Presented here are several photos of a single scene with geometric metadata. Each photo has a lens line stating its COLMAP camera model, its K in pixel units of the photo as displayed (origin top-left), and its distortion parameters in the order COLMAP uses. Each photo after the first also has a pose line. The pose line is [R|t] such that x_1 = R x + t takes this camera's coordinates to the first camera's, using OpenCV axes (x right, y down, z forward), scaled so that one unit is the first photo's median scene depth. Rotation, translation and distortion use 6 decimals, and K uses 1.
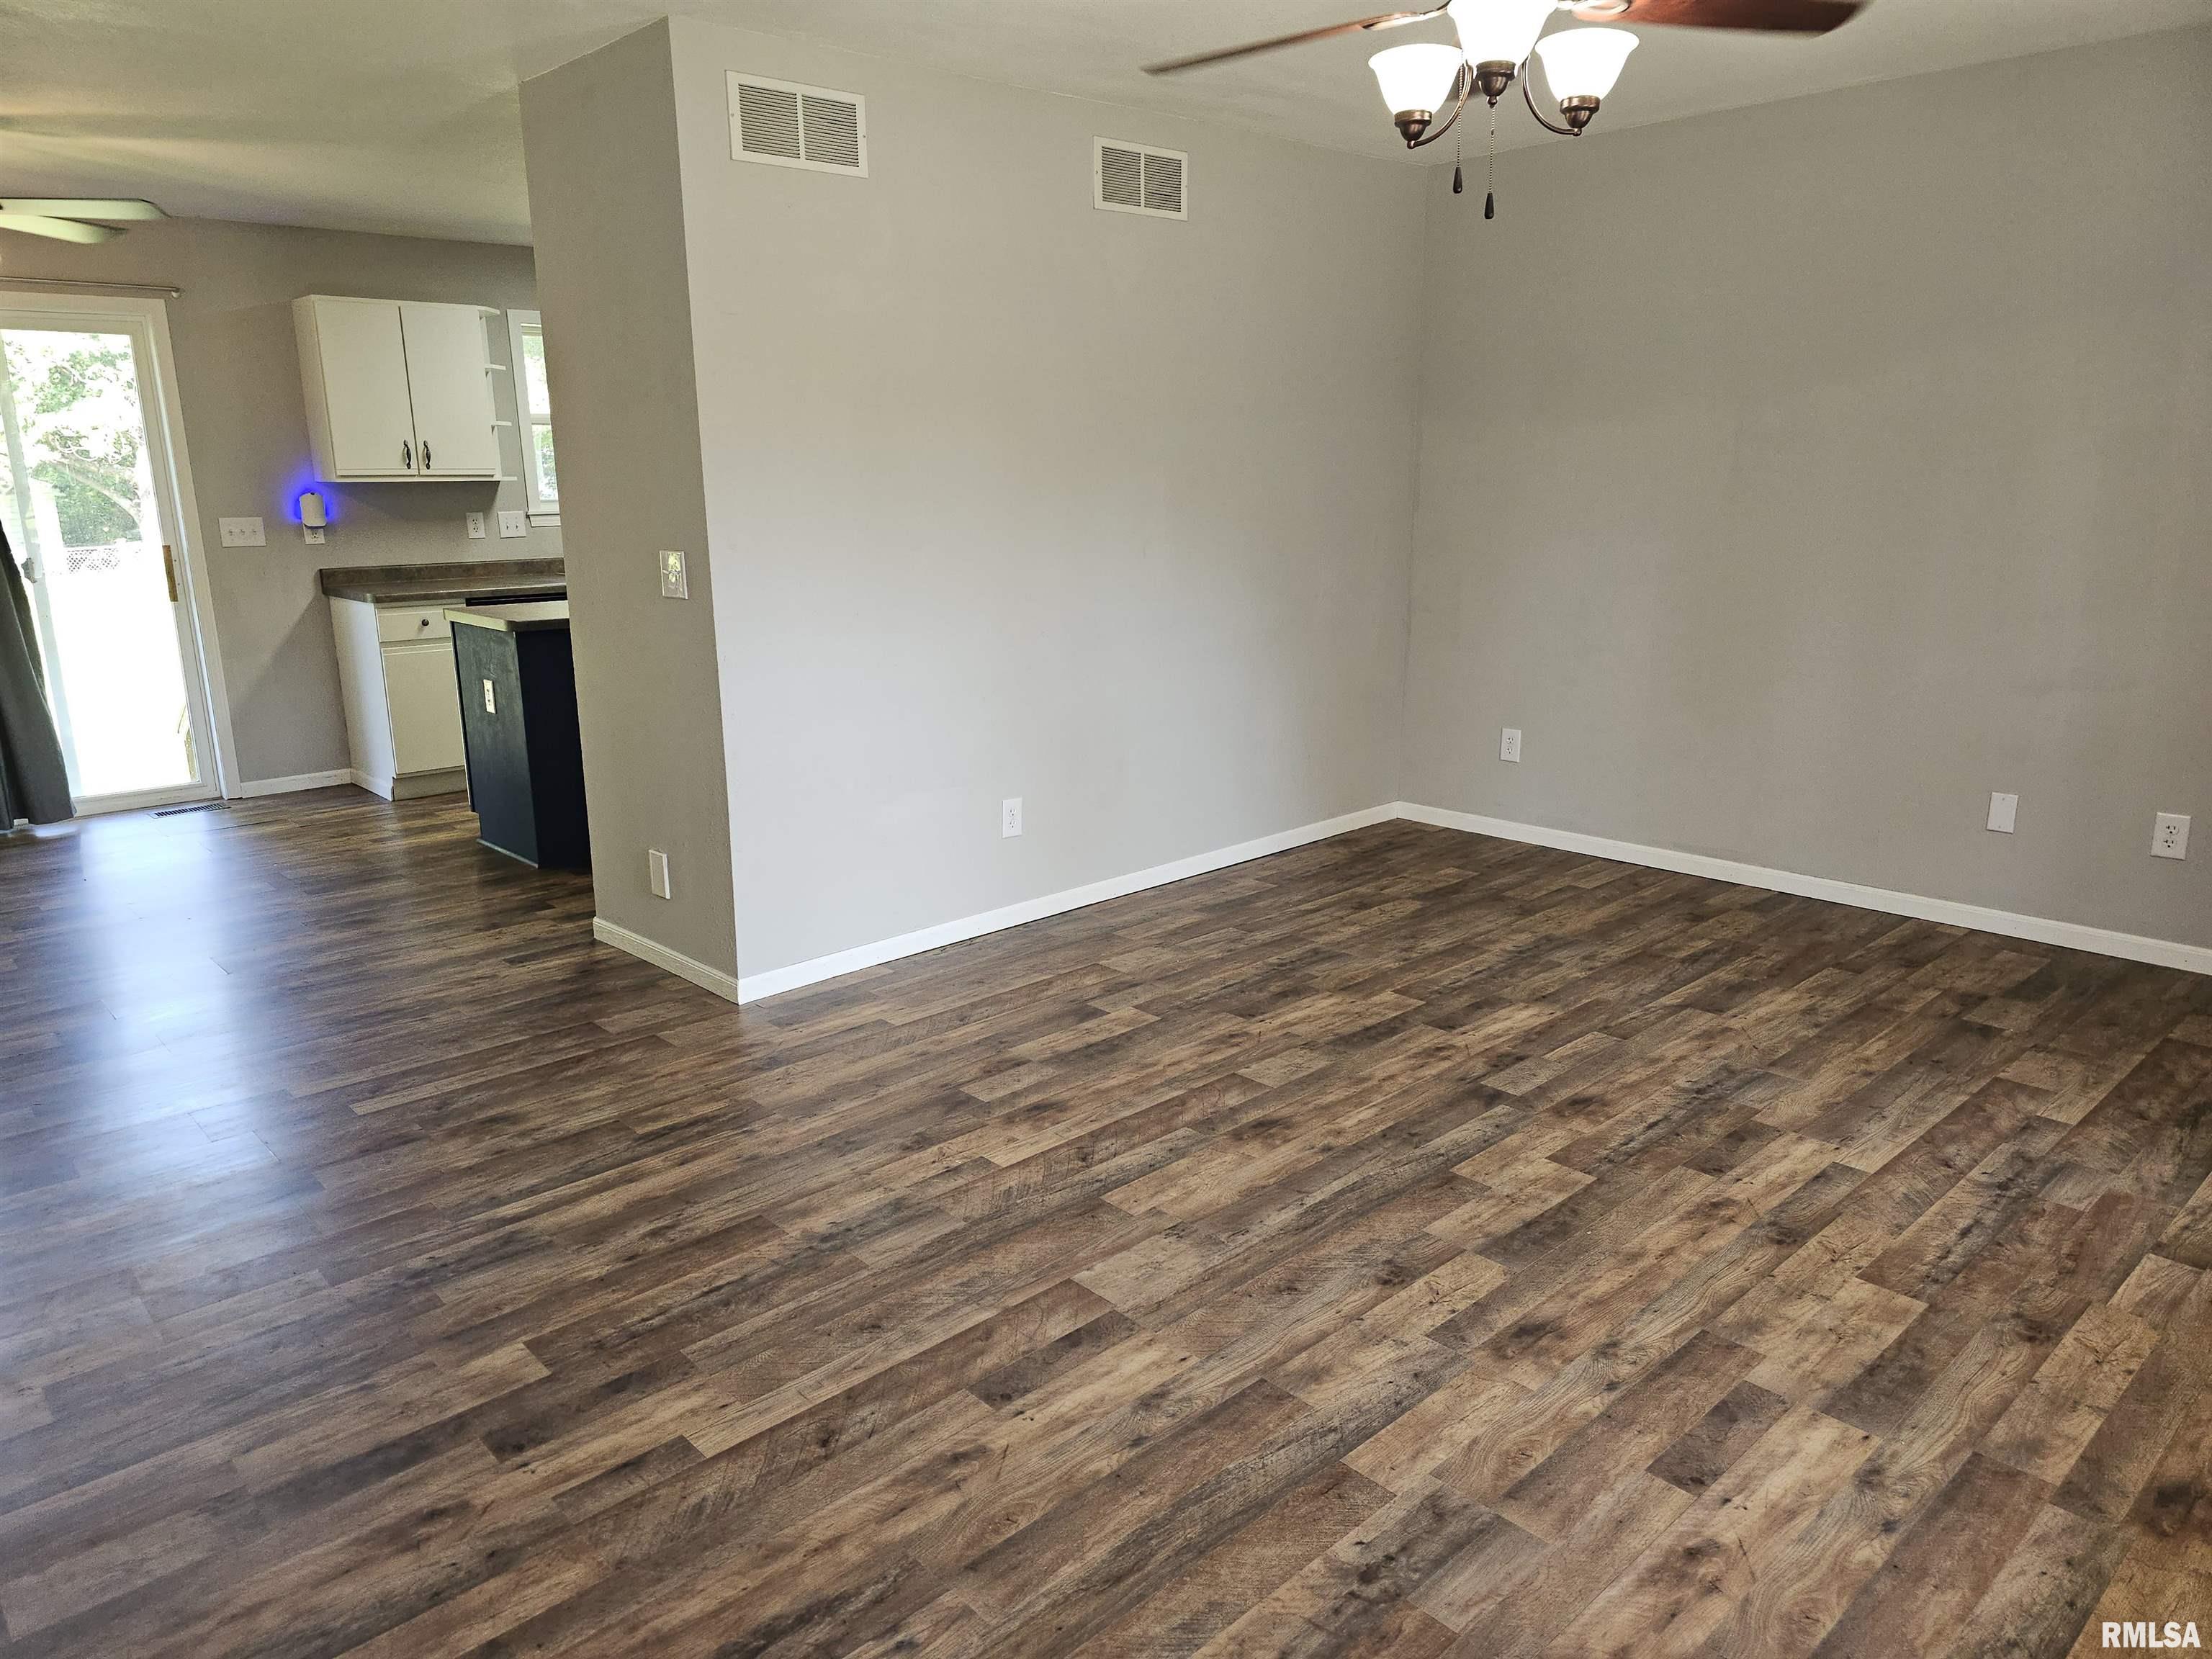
lens RADIAL K [[1486.7, 0, 1097.3], [0, 1486.7, 814.6], [0, 0, 1]] dist [0.085816, -0.092022]
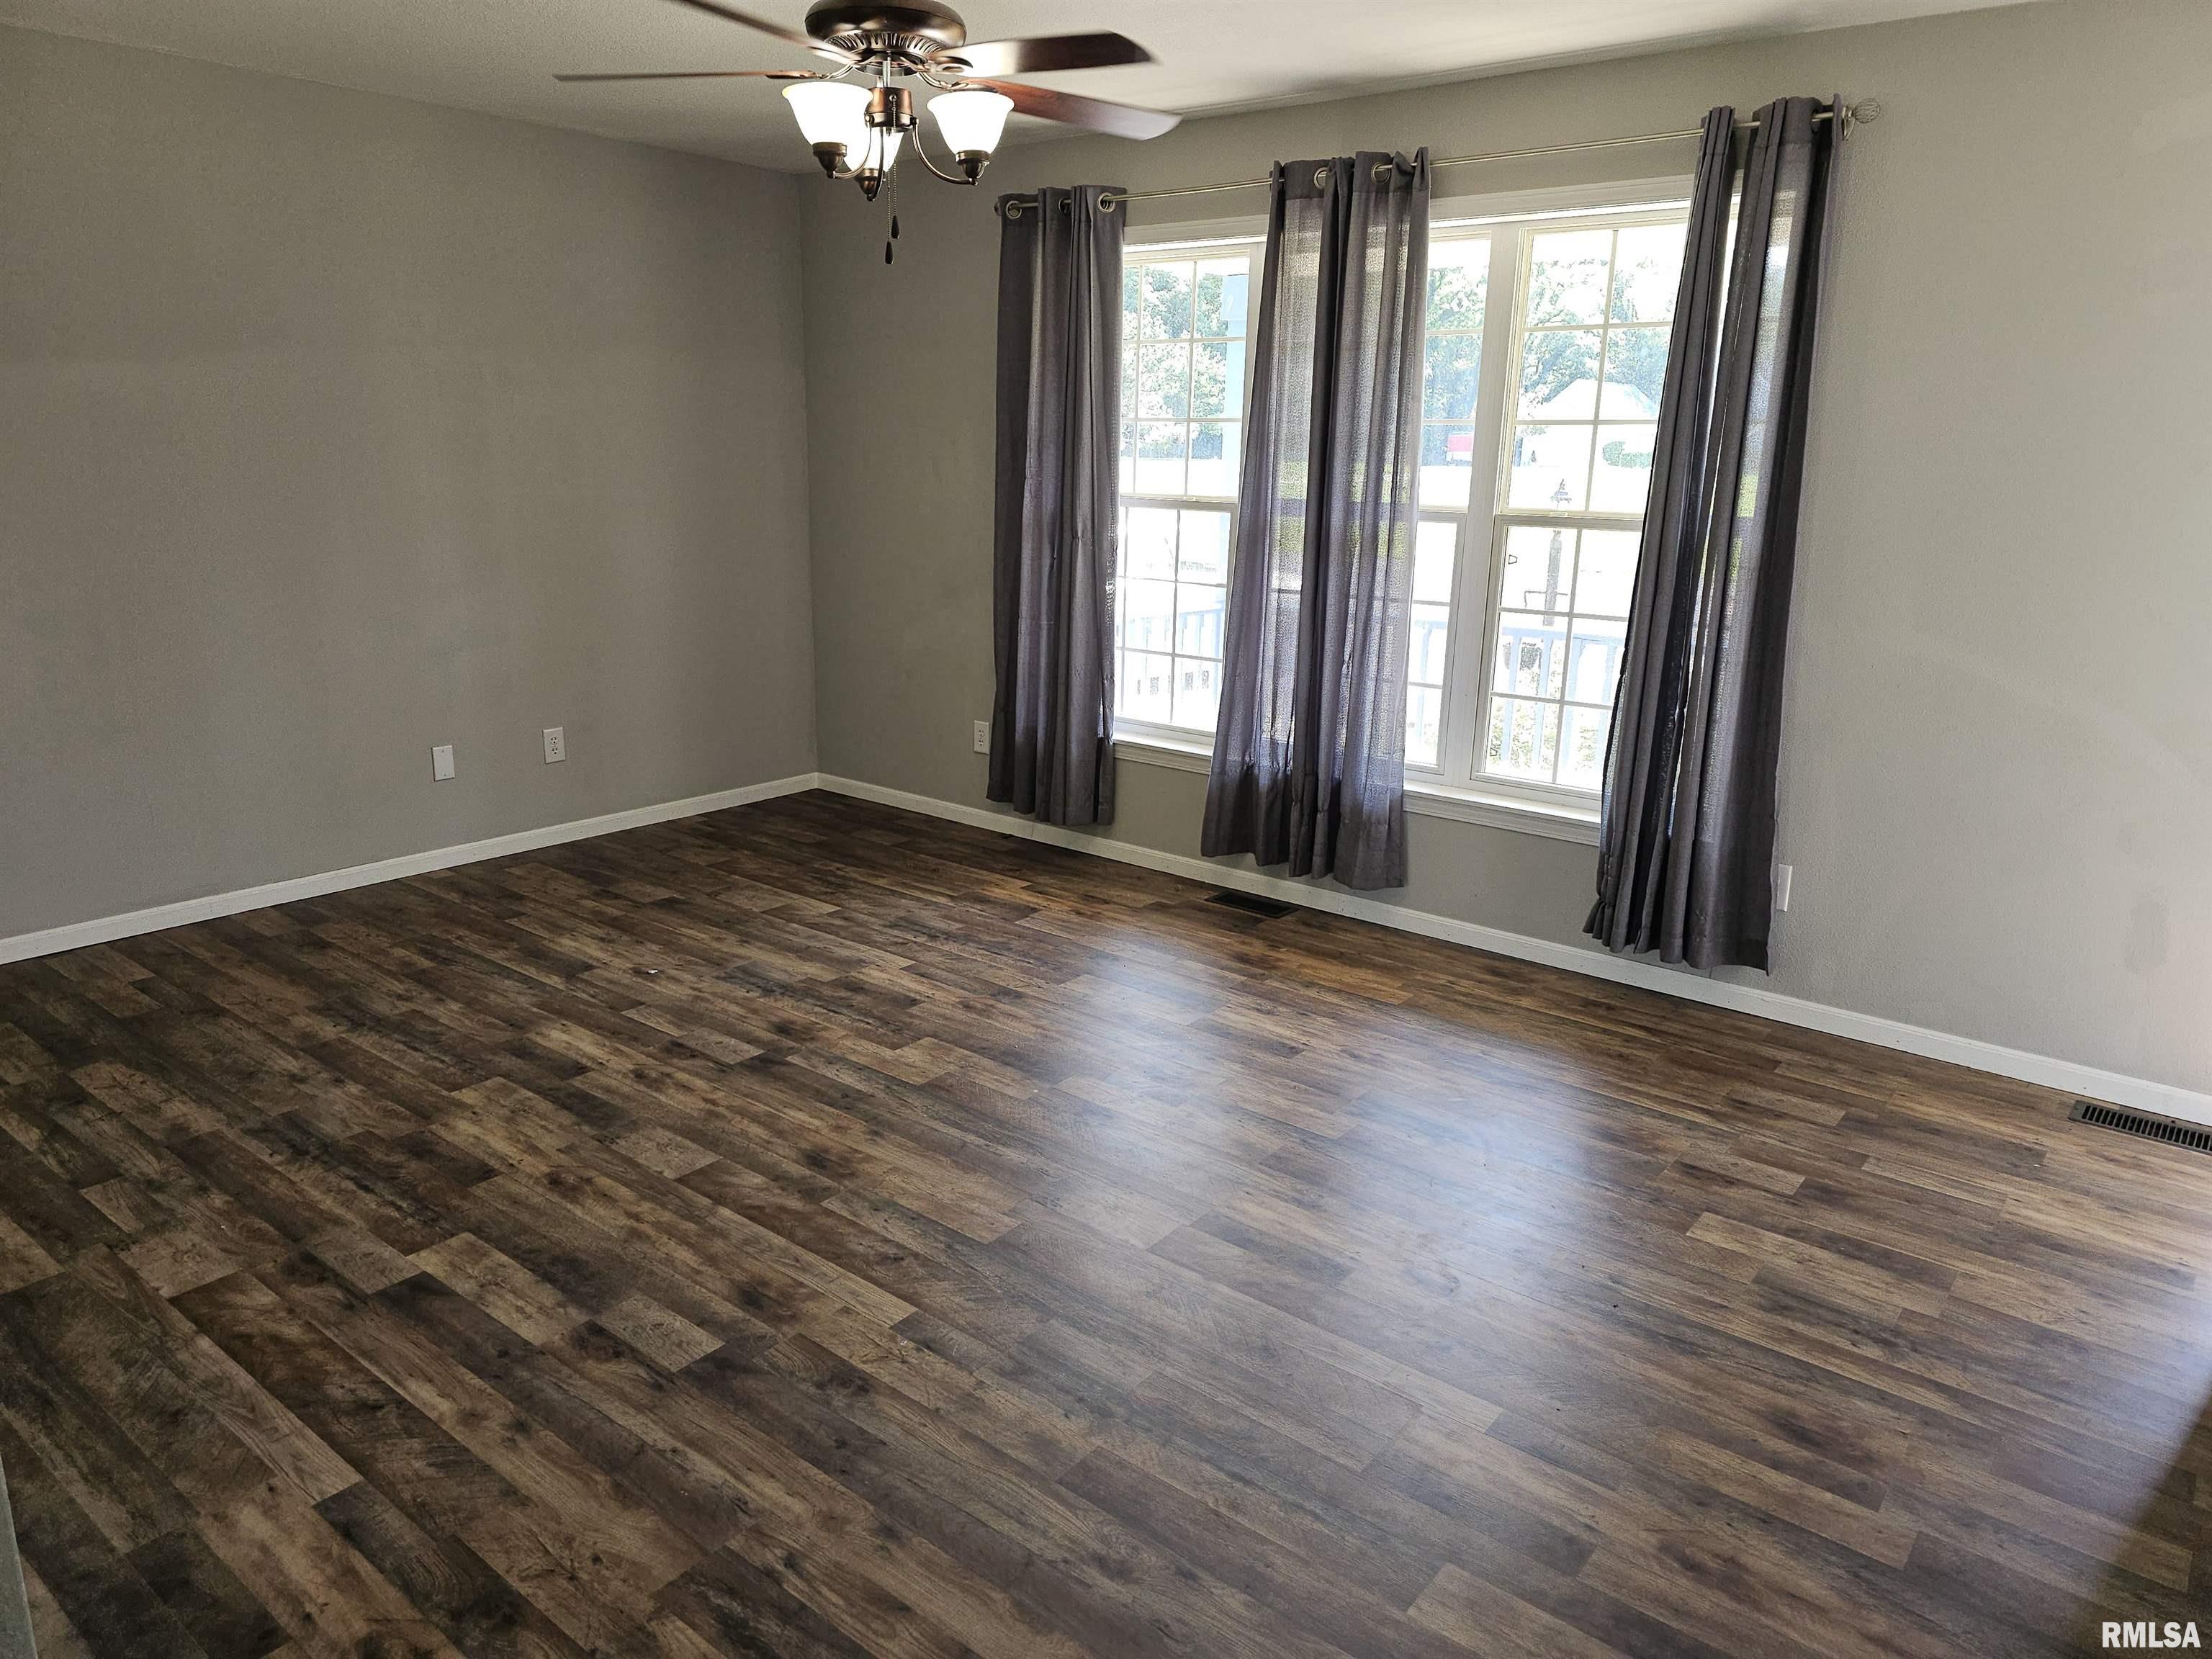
lens RADIAL K [[1486.7, 0, 1097.3], [0, 1486.7, 814.6], [0, 0, 1]] dist [0.085816, -0.092022]
pose [[-0.157352, -0.230582, 0.960246, -0.689940], [0.208292, 0.942735, 0.260509, -0.186770], [-0.965326, 0.241003, -0.100313, 0.775261]]
